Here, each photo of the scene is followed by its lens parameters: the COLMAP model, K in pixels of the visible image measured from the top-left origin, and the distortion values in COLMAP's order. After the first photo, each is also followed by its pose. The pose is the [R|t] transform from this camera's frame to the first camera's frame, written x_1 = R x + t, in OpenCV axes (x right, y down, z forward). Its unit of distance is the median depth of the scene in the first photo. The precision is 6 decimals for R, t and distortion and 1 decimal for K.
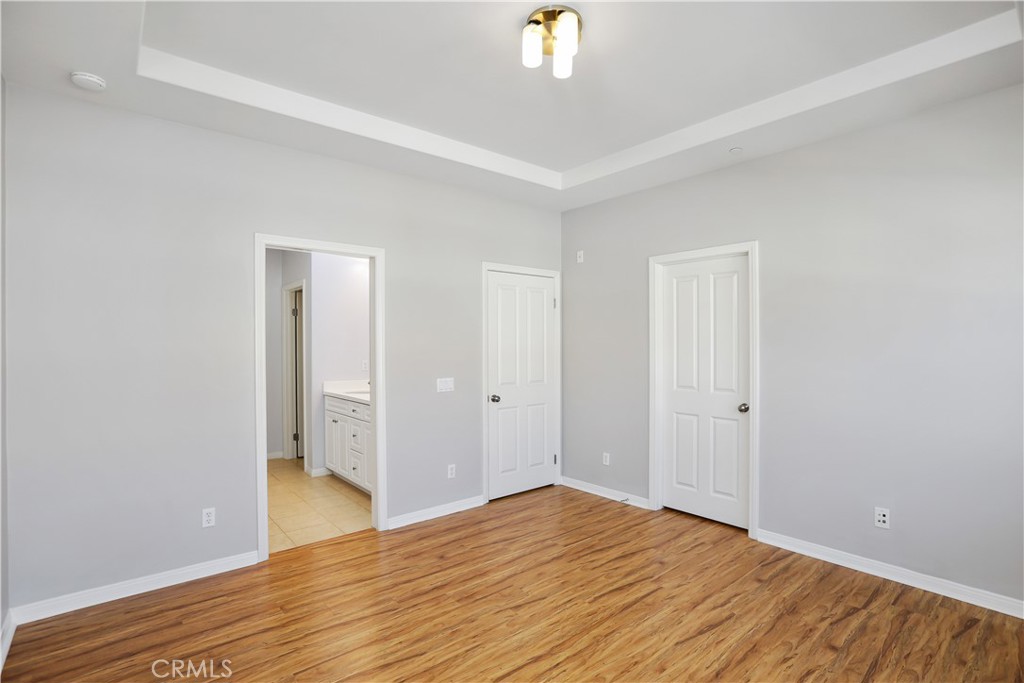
lens RADIAL K [[490.3, 0, 511.5], [0, 490.3, 343.8], [0, 0, 1]] dist [-0.046356, 0.019275]
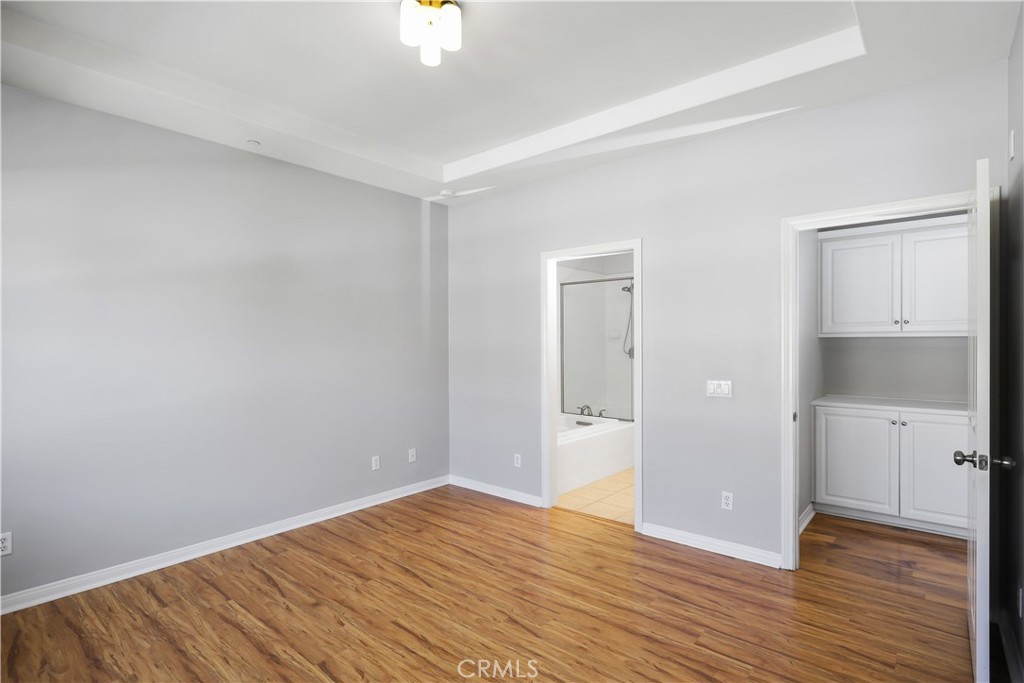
lens RADIAL K [[498.5, 0, 515.3], [0, 498.5, 317.4], [0, 0, 1]] dist [-0.001809, -0.000028]
pose [[0.182123, -0.045276, -0.982233, 0.746686], [0.004376, 0.998967, -0.045236, 0.002090], [0.983266, 0.003940, 0.182133, 0.629013]]
